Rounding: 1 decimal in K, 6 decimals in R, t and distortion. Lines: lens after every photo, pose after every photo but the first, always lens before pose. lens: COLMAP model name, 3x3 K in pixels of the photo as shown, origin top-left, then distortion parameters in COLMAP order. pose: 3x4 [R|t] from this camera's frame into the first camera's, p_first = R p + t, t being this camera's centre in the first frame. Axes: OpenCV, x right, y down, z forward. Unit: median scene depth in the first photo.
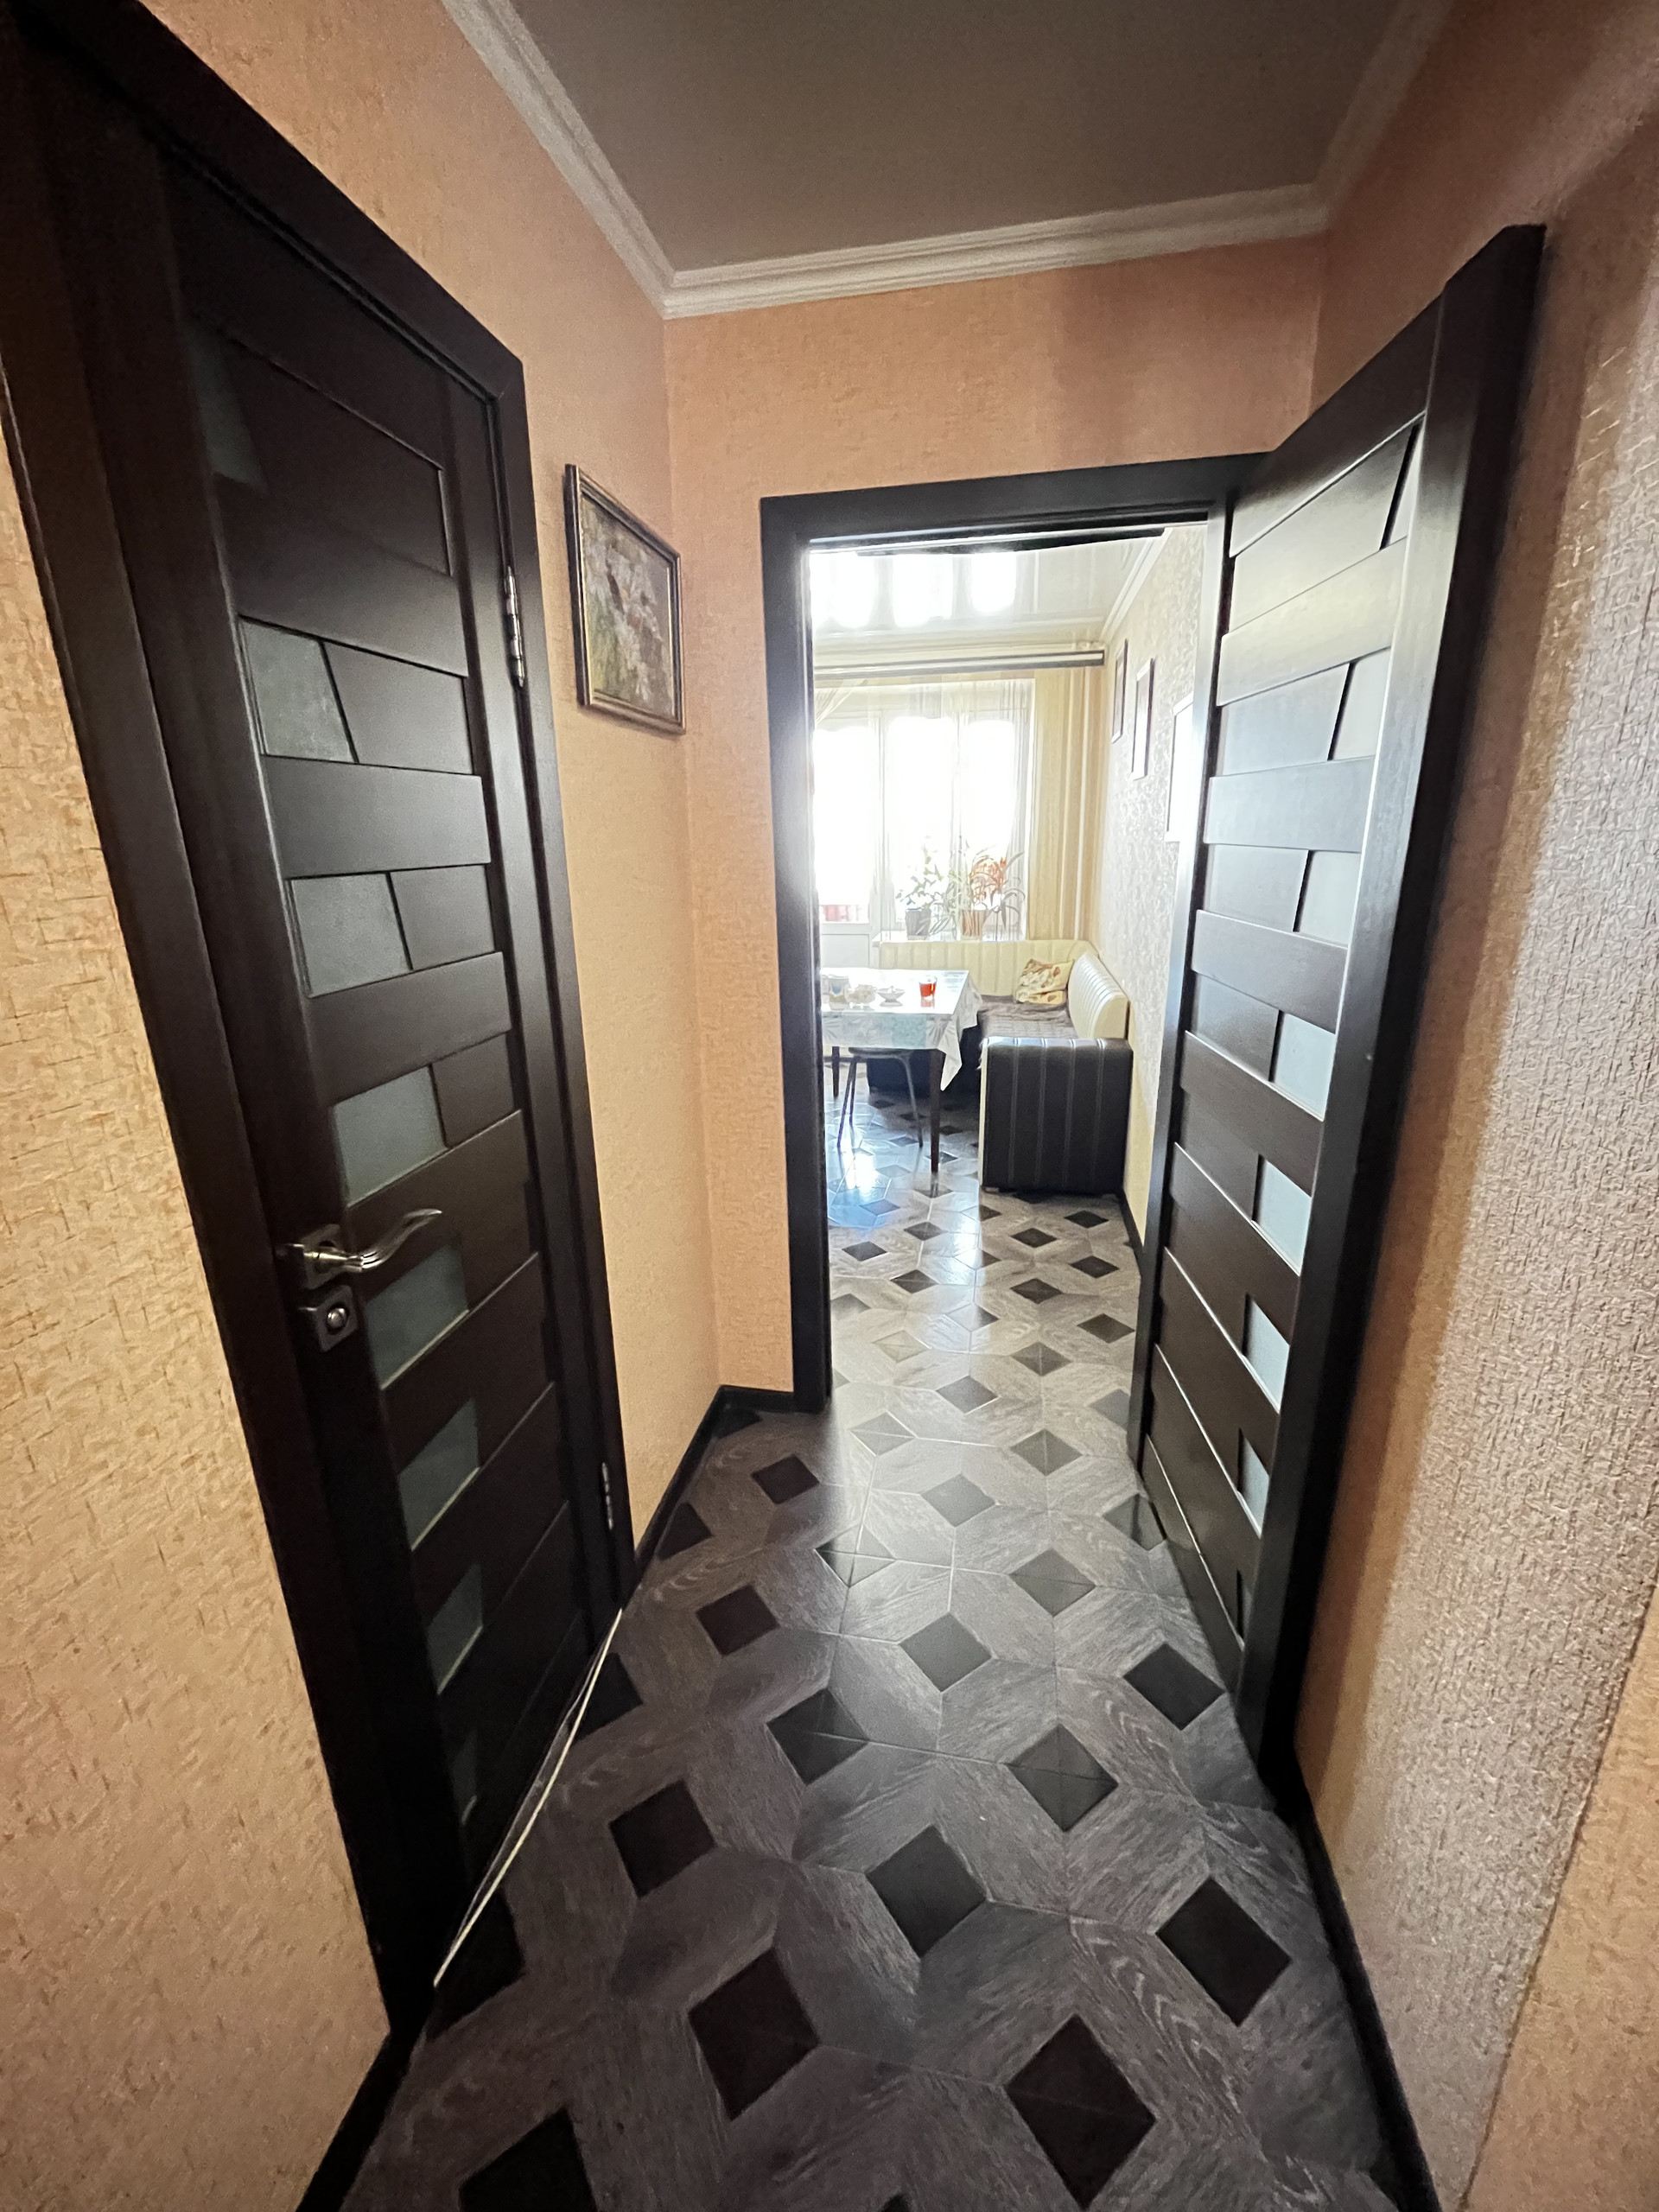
lens RADIAL K [[891.6, 0, 829.2], [0, 891.6, 1101.8], [0, 0, 1]] dist [-0.001911, -0.000189]
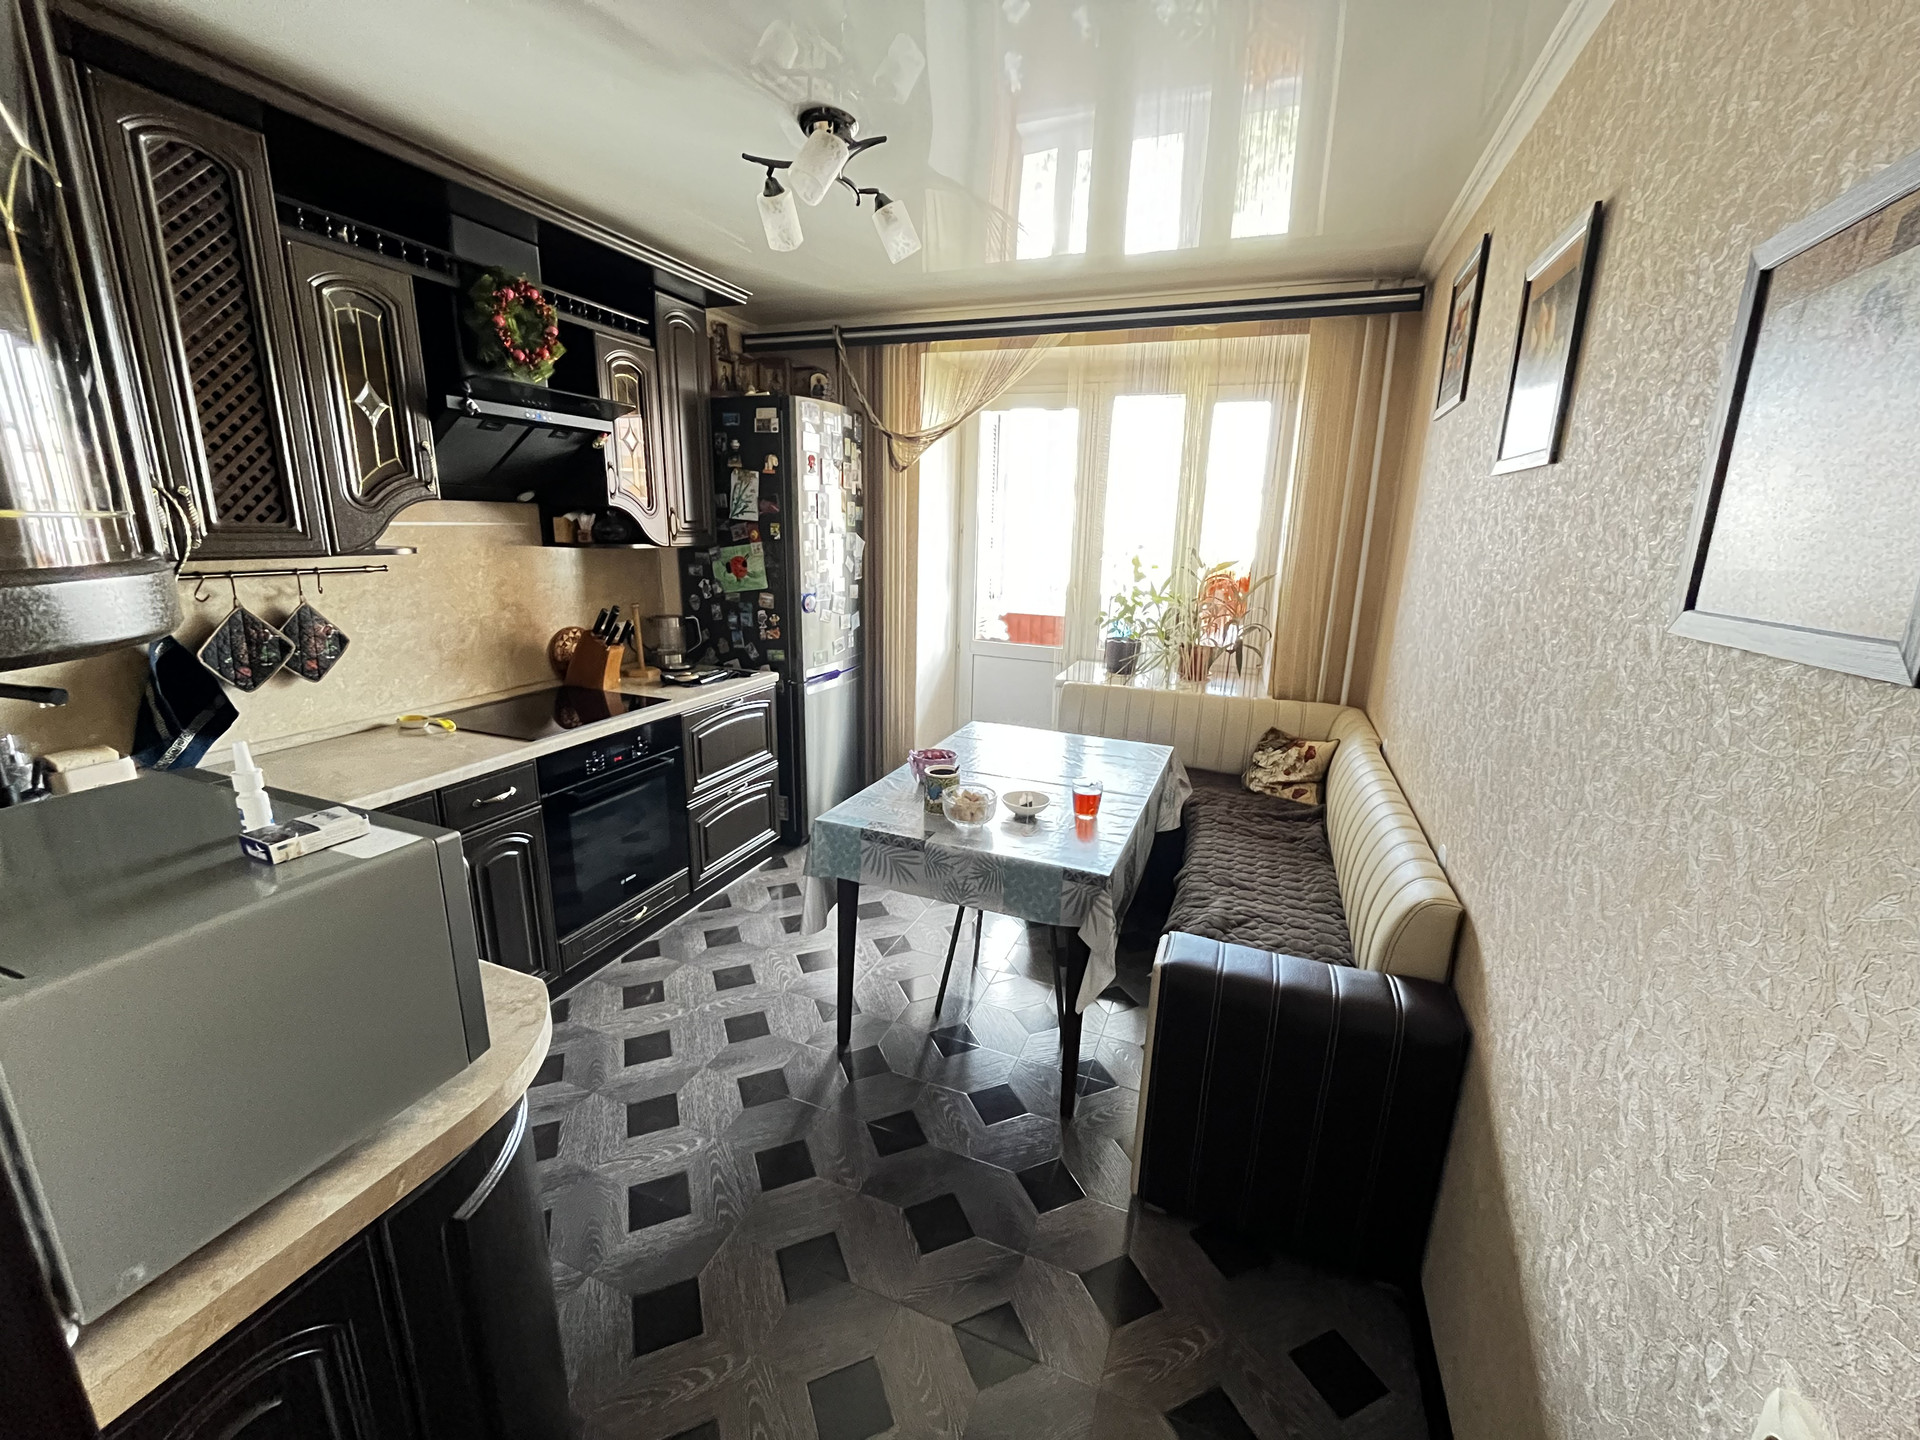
lens RADIAL K [[773.9, 0, 958.2], [0, 773.9, 716.9], [0, 0, 1]] dist [-0.001911, -0.000189]
pose [[0.982260, 0.087195, -0.166020, 0.084369], [-0.094502, 0.994851, -0.036622, -0.123640], [0.161972, 0.051662, 0.985442, 0.362561]]
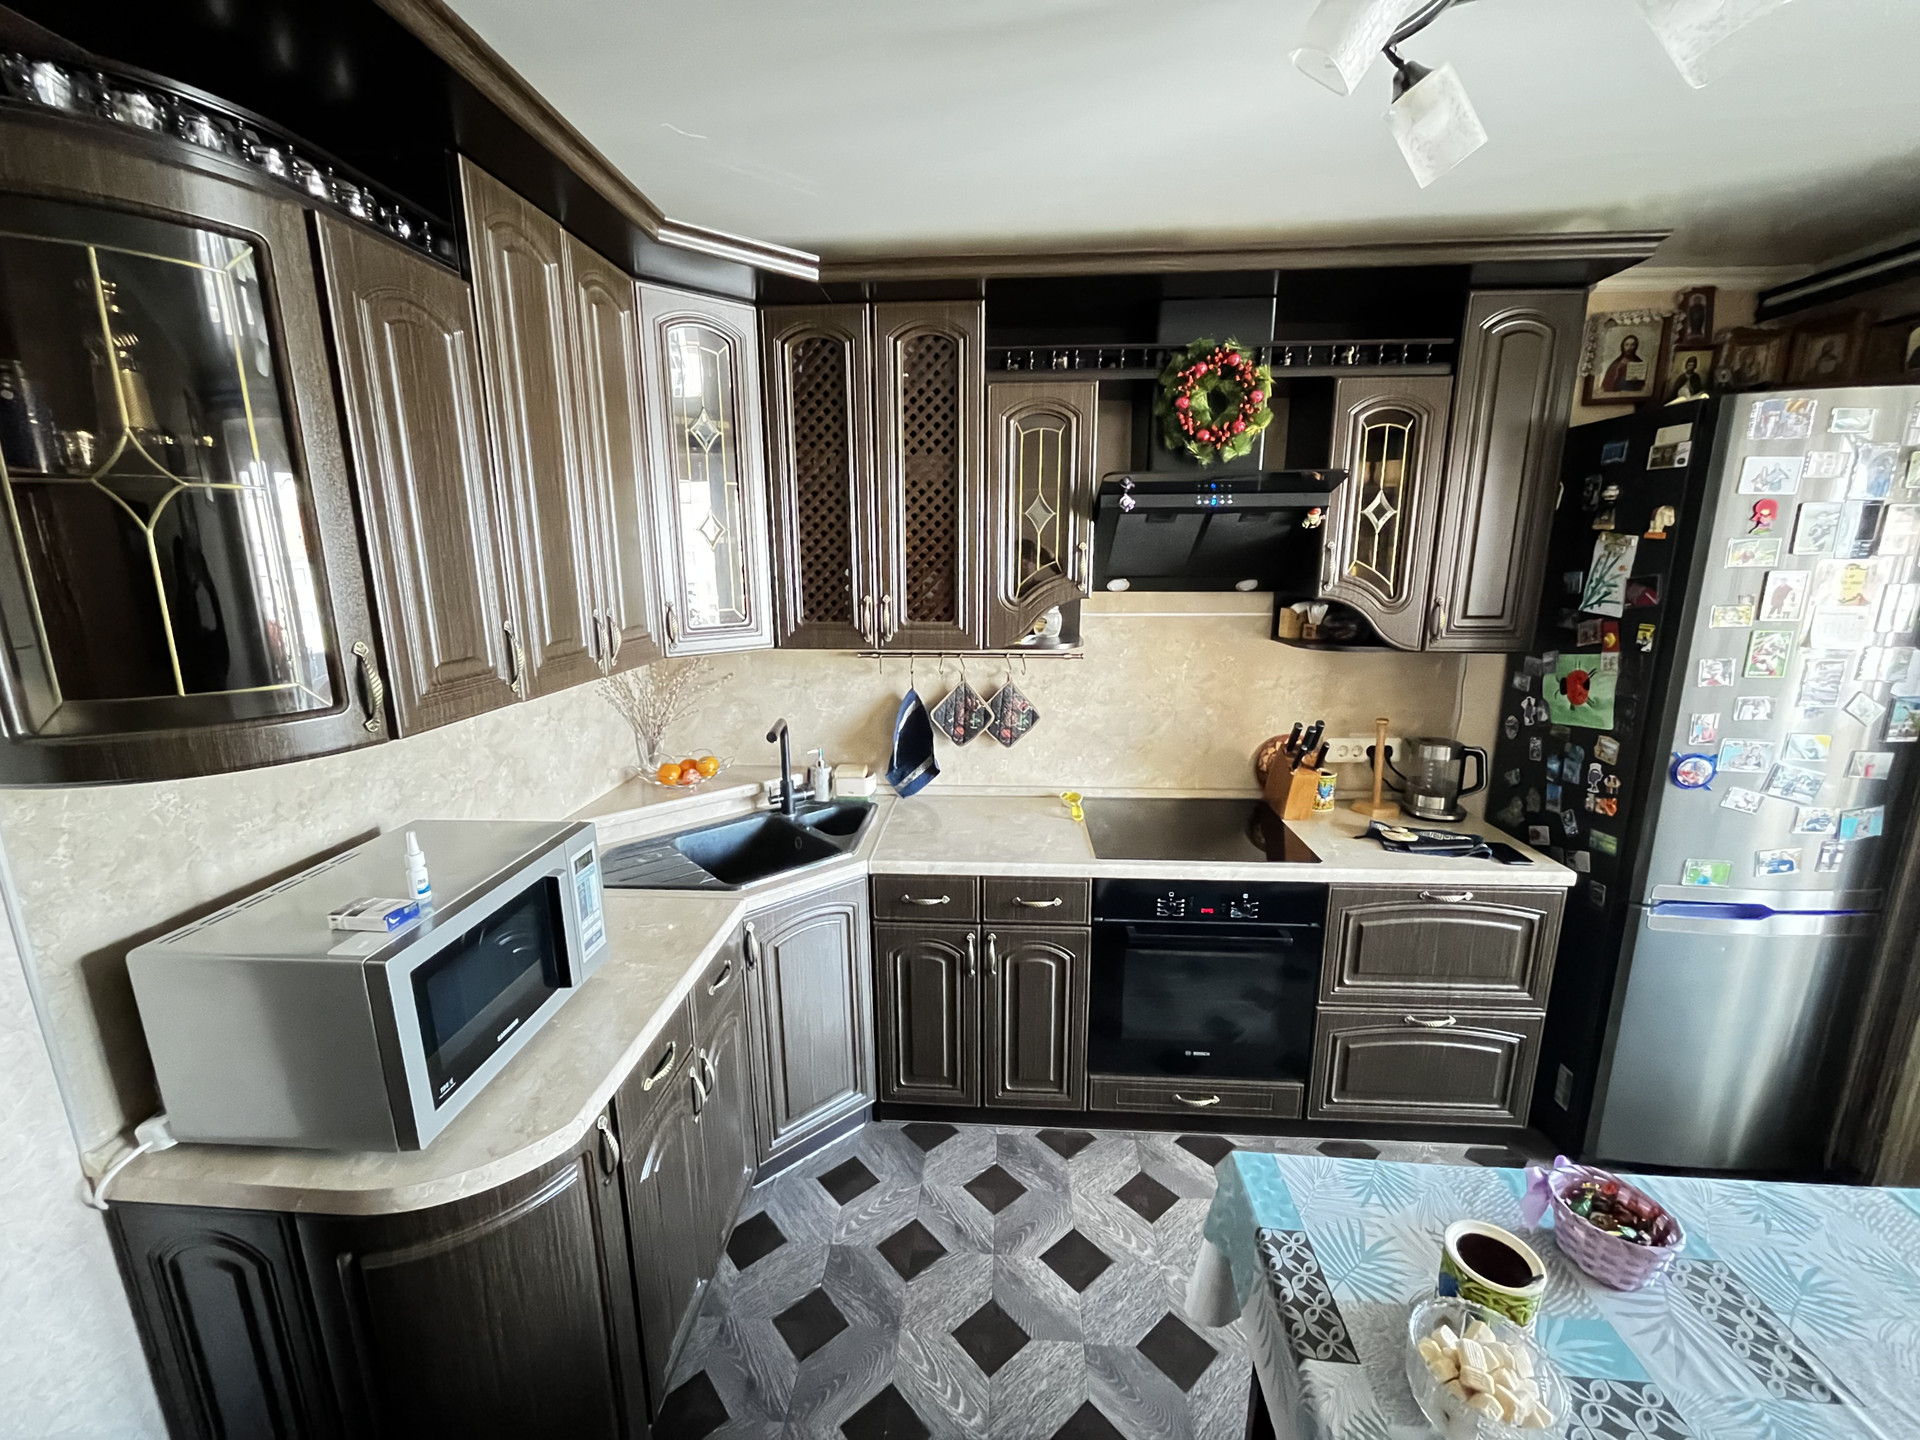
lens RADIAL K [[773.9, 0, 950.9], [0, 773.9, 719.4], [0, 0, 1]] dist [-0.001911, -0.000189]
pose [[0.121207, 0.231107, -0.965349, 0.137765], [-0.282590, 0.940310, 0.189632, -0.224373], [0.951552, 0.249814, 0.179281, 0.589235]]
